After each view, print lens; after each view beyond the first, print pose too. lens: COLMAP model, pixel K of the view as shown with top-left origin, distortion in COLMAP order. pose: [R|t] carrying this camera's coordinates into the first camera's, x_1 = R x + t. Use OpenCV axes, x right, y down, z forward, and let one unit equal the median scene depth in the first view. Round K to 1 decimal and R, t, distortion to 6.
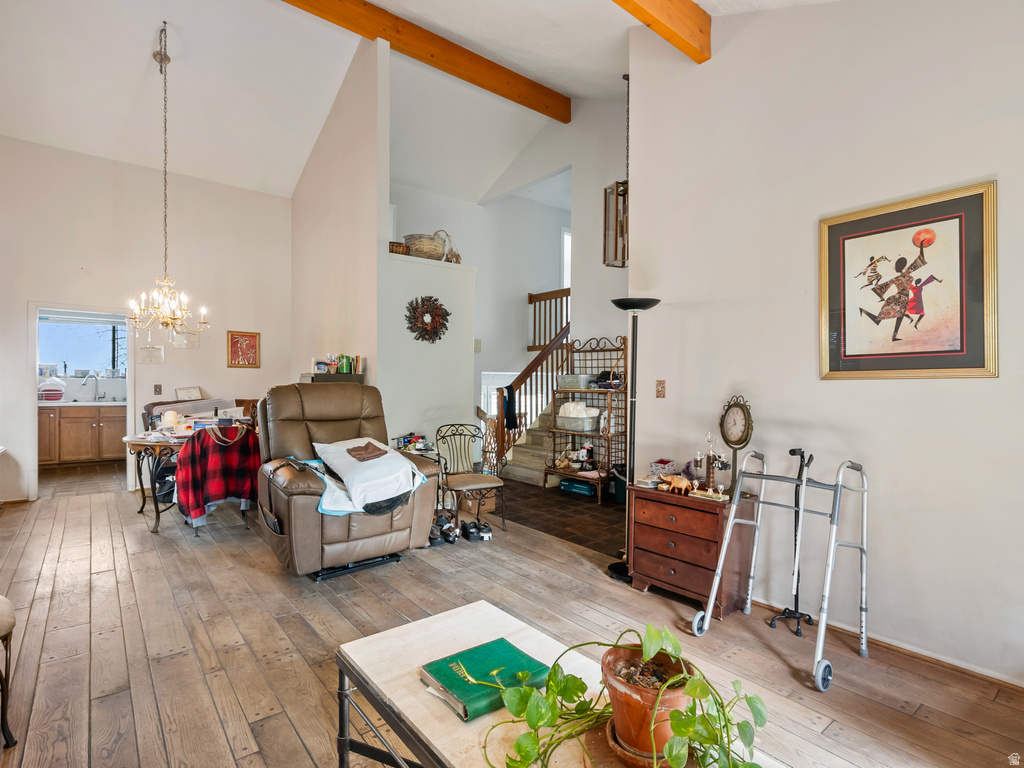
lens RADIAL K [[521.6, 0, 515.3], [0, 521.6, 385.9], [0, 0, 1]] dist [-0.011893, 0.002738]
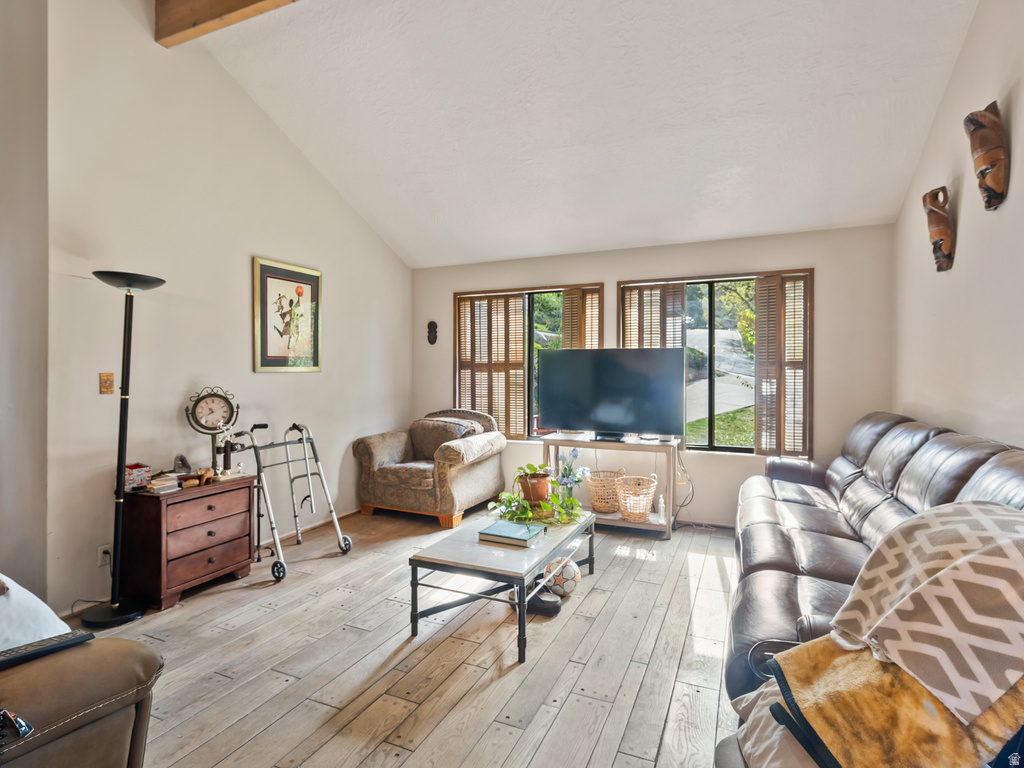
lens RADIAL K [[521.6, 0, 512.6], [0, 521.6, 378.2], [0, 0, 1]] dist [-0.011893, 0.002738]
pose [[-0.452318, -0.012737, 0.891766, -0.930566], [0.004138, 0.999857, 0.016380, -0.016764], [-0.891847, 0.011099, -0.452201, 0.990635]]
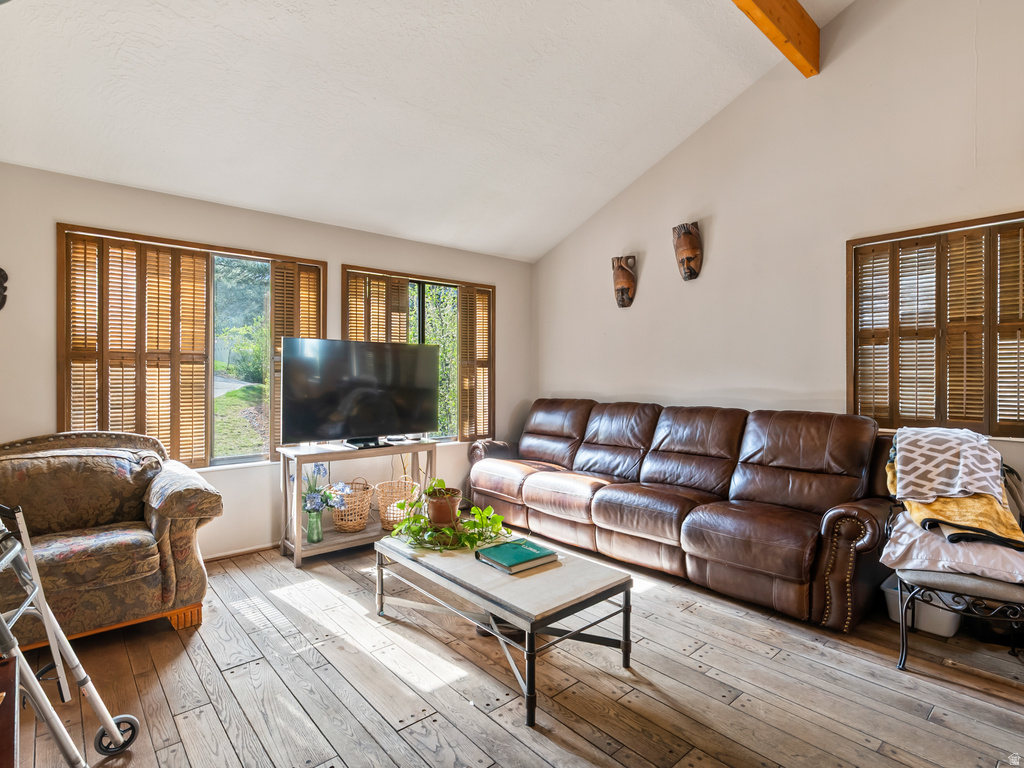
lens RADIAL K [[521.6, 0, 507.6], [0, 521.6, 373.8], [0, 0, 1]] dist [-0.011893, 0.002738]
pose [[-0.999543, -0.008870, -0.028896, 0.009319], [-0.009242, 0.999876, 0.012743, -0.015514], [0.028780, 0.013004, -0.999501, 1.404083]]
